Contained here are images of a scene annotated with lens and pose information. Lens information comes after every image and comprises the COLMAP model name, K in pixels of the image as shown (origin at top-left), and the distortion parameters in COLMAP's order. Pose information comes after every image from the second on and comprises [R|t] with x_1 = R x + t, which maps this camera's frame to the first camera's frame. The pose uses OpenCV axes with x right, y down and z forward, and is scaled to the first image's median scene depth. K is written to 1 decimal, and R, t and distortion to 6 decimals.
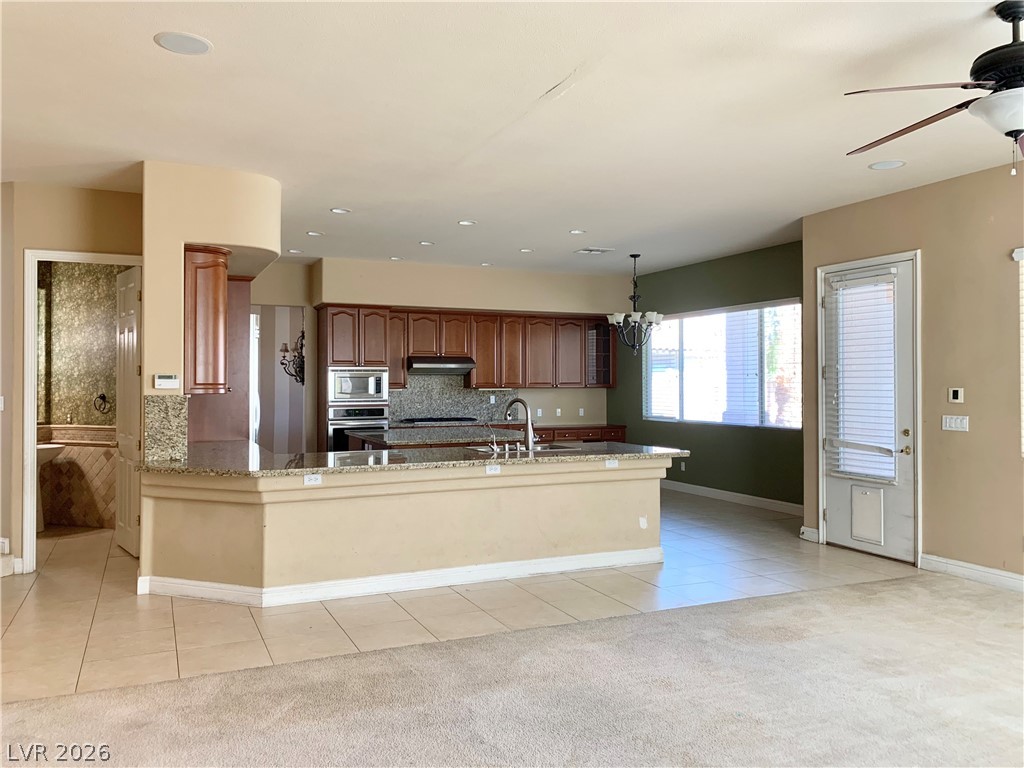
lens RADIAL K [[784.1, 0, 504.1], [0, 784.1, 369.6], [0, 0, 1]] dist [0.072967, -0.132166]
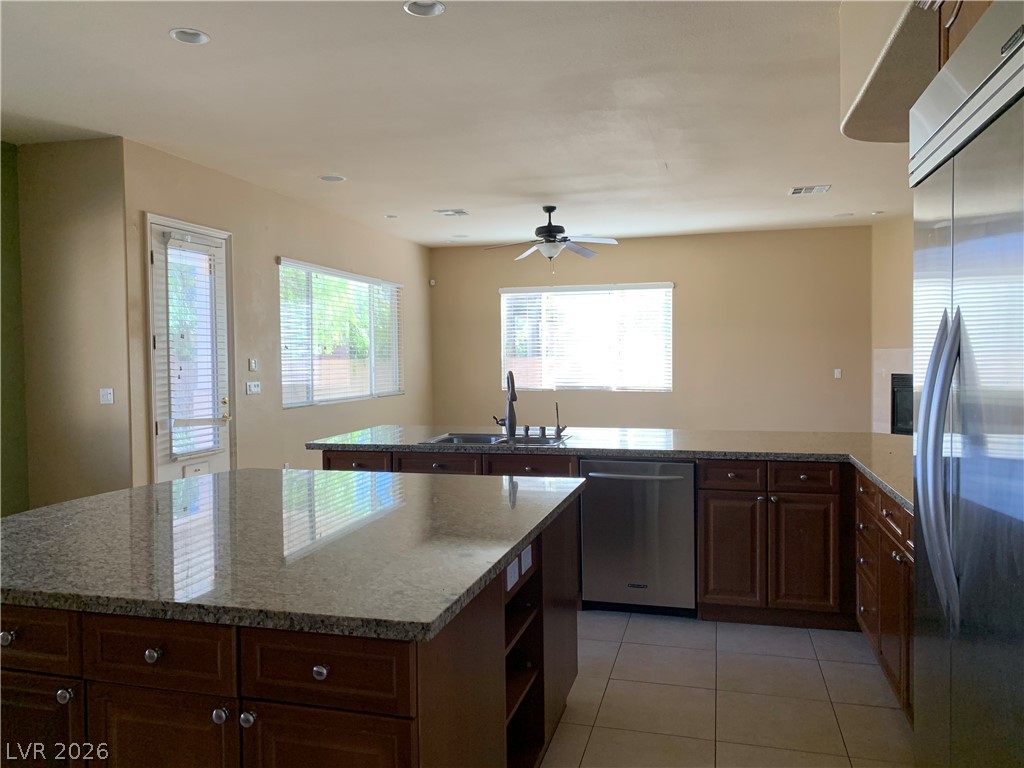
lens RADIAL K [[784.1, 0, 504.1], [0, 784.1, 369.6], [0, 0, 1]] dist [0.072967, -0.132166]
pose [[-0.766910, -0.005695, 0.641730, -0.443600], [0.000228, 0.999958, 0.009146, 0.025954], [-0.641755, 0.007161, -0.766876, 1.505150]]
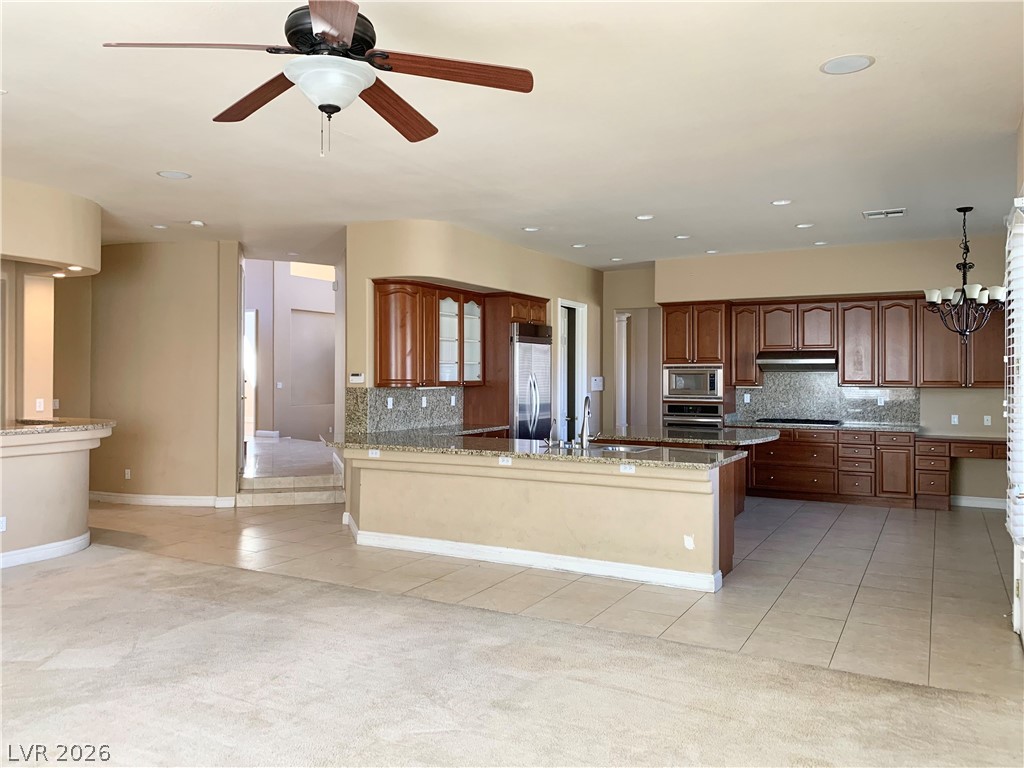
lens RADIAL K [[784.1, 0, 504.1], [0, 784.1, 369.6], [0, 0, 1]] dist [0.072967, -0.132166]
pose [[0.596706, -0.004476, -0.802448, 0.717866], [0.009208, 0.999957, 0.001270, 0.000560], [0.802407, -0.008146, 0.596721, 0.301332]]
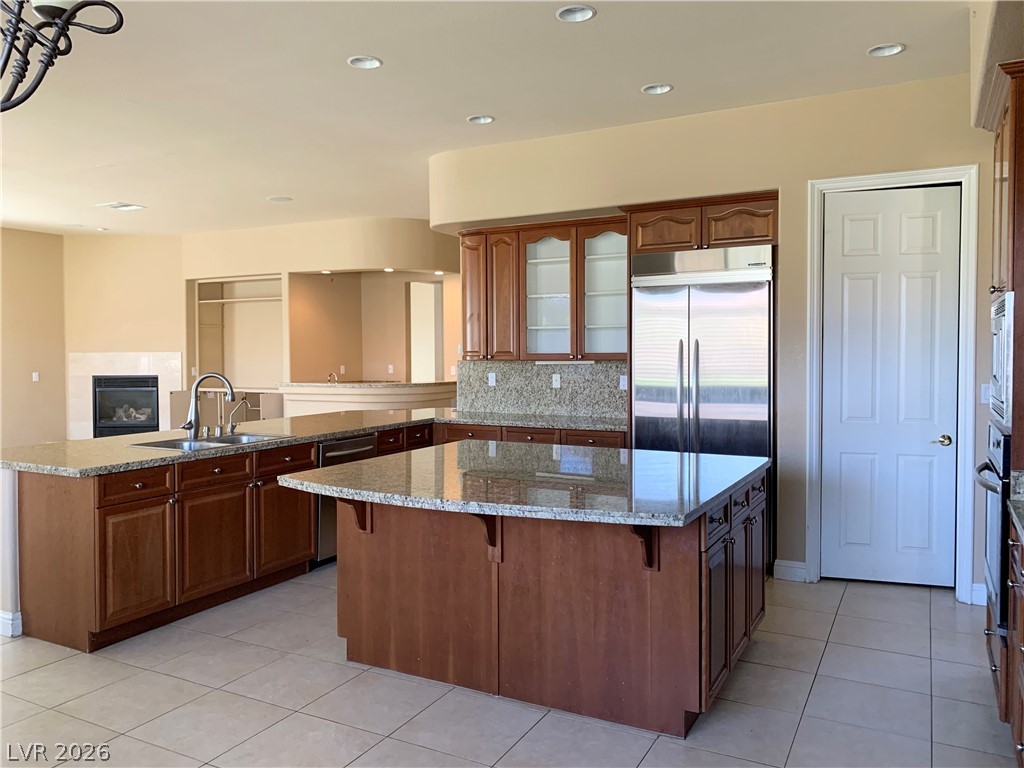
lens RADIAL K [[784.1, 0, 504.1], [0, 784.1, 369.6], [0, 0, 1]] dist [0.072967, -0.132166]
pose [[-0.795020, 0.019382, -0.606274, 0.246697], [0.014806, 0.999812, 0.012548, 0.026936], [0.606403, 0.000999, -0.795157, 1.688614]]
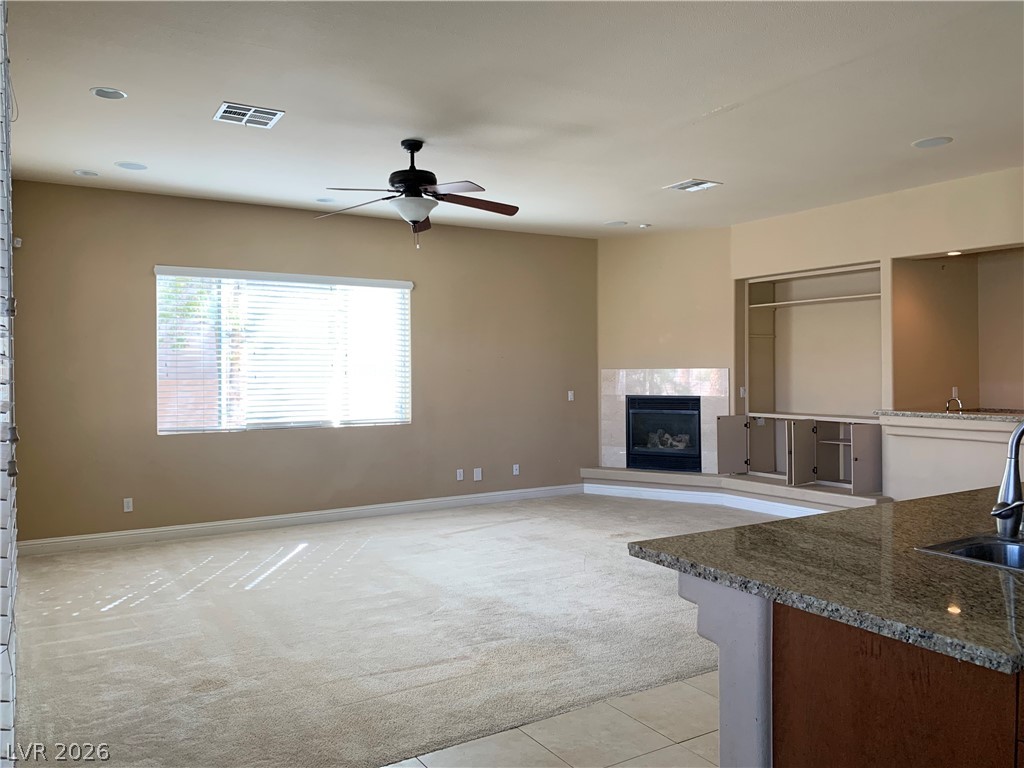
lens RADIAL K [[784.1, 0, 504.1], [0, 784.1, 369.6], [0, 0, 1]] dist [0.072967, -0.132166]
pose [[-0.992432, 0.007063, -0.122589, 0.321009], [0.008757, 0.999873, -0.013287, 0.018426], [0.122480, -0.014260, -0.992369, 1.287775]]
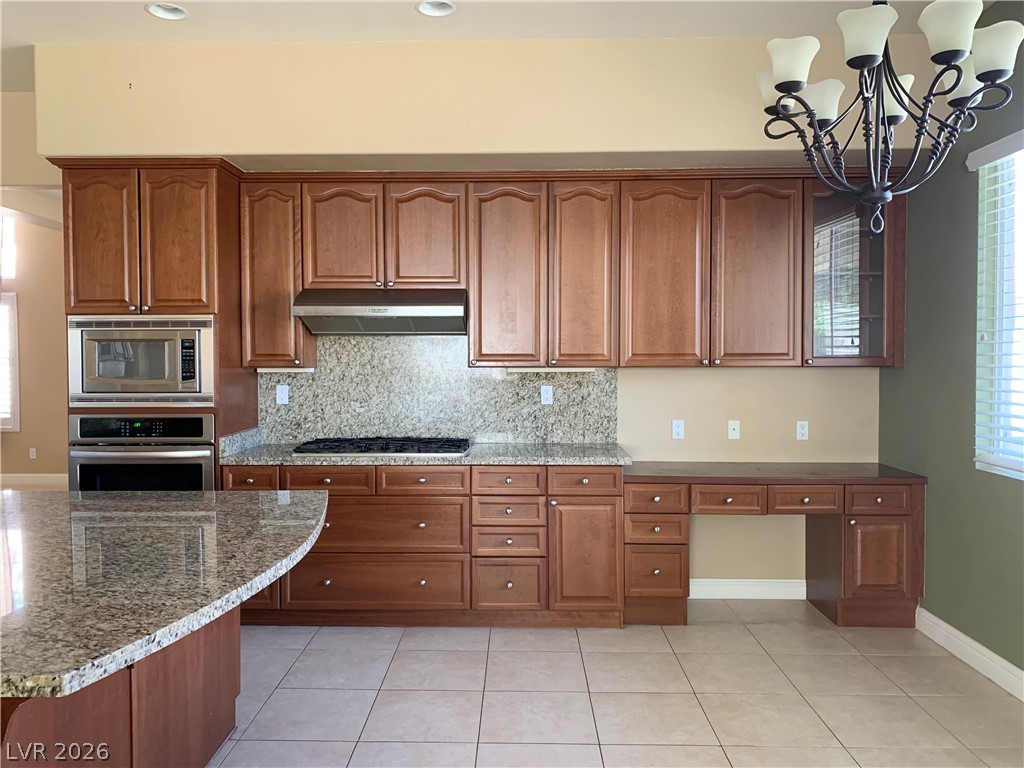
lens RADIAL K [[784.1, 0, 504.1], [0, 784.1, 369.6], [0, 0, 1]] dist [0.072967, -0.132166]
pose [[0.901570, 0.008728, -0.432546, 0.241118], [0.008385, 0.999256, 0.037640, 0.016208], [0.432553, -0.037562, 0.900826, 1.060712]]
